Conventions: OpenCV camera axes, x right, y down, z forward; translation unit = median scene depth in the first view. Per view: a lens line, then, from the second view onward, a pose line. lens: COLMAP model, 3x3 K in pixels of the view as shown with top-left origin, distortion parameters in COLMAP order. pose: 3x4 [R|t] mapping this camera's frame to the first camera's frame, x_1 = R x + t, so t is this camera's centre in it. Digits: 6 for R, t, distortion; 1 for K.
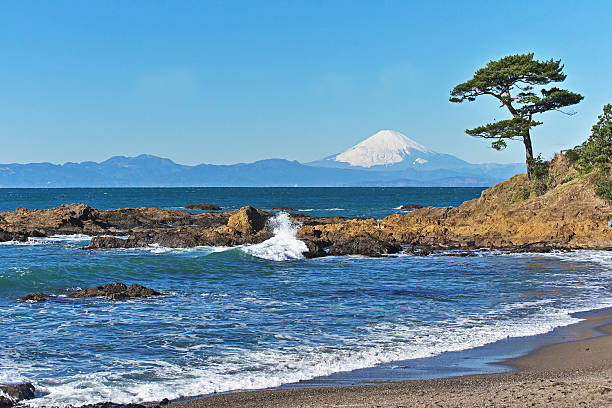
lens RADIAL K [[1404.4, 0, 308.2], [0, 1404.4, 204.4], [0, 0, 1]] dist [-0.431495, 0.000000]
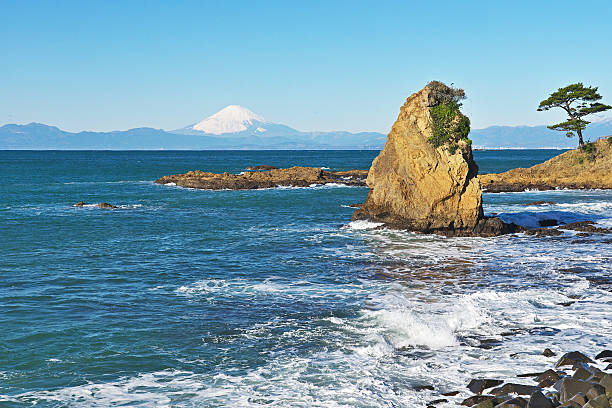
lens RADIAL K [[1197.6, 0, 273.0], [0, 1197.6, 208.7], [0, 0, 1]] dist [0.296782, 0.000000]
pose [[0.986810, -0.006735, 0.161744, -0.509871], [0.000511, 0.999259, 0.038489, -0.006244], [-0.161884, -0.037899, 0.986082, -0.544266]]
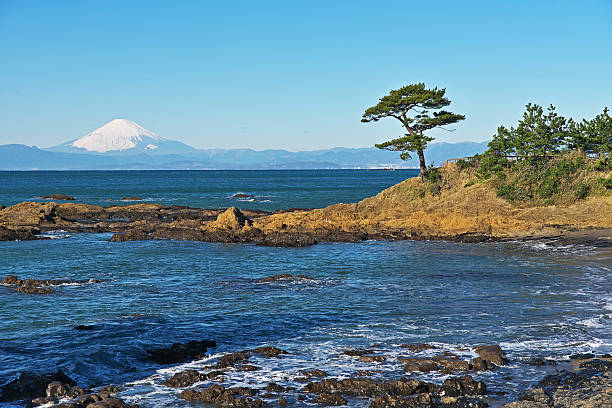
lens RADIAL K [[1263.0, 0, 317.3], [0, 1263.0, 206.7], [0, 0, 1]] dist [0.352606, 0.000000]
pose [[0.969944, -0.011509, 0.243055, -0.224576], [0.006588, 0.999757, 0.021053, -0.020440], [-0.243239, -0.018819, 0.969784, -0.126738]]
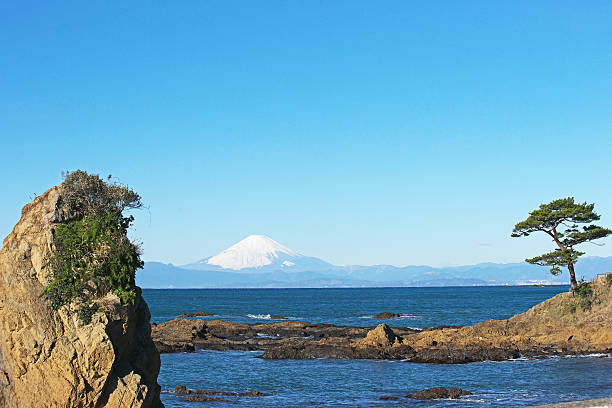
lens RADIAL K [[1370.2, 0, 305.2], [0, 1370.2, 205.3], [0, 0, 1]] dist [-0.460634, 0.000000]
pose [[0.991376, 0.001984, 0.131036, -0.246936], [0.007130, 0.997588, -0.069048, -0.018716], [-0.130857, 0.069387, 0.988970, -0.195158]]
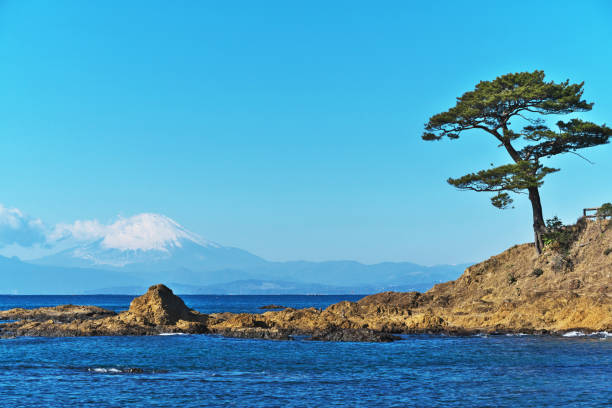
lens RADIAL K [[2027.3, 0, 305.8], [0, 2027.3, 208.0], [0, 0, 1]] dist [-0.123302, 0.000000]
pose [[0.988284, 0.007959, 0.152417, -0.110365], [0.001018, 0.998273, -0.058729, 0.019931], [-0.152621, 0.058196, 0.986570, 0.016645]]
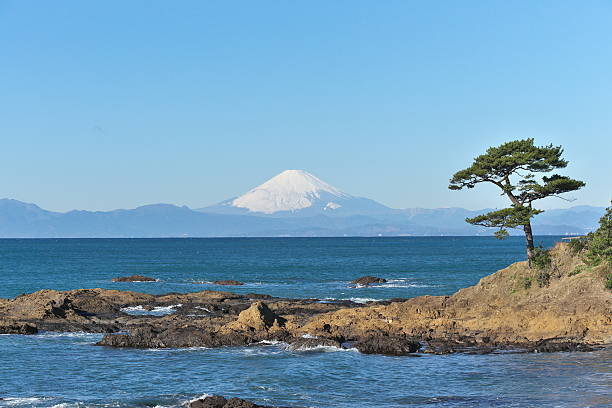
lens RADIAL K [[1731.5, 0, 306.7], [0, 1731.5, 203.0], [0, 0, 1]] dist [-0.386815, 0.000000]
pose [[0.996960, -0.003174, 0.077847, -0.093911], [0.005202, 0.999652, -0.025861, -0.033294], [-0.077738, 0.026187, 0.996630, -0.206121]]
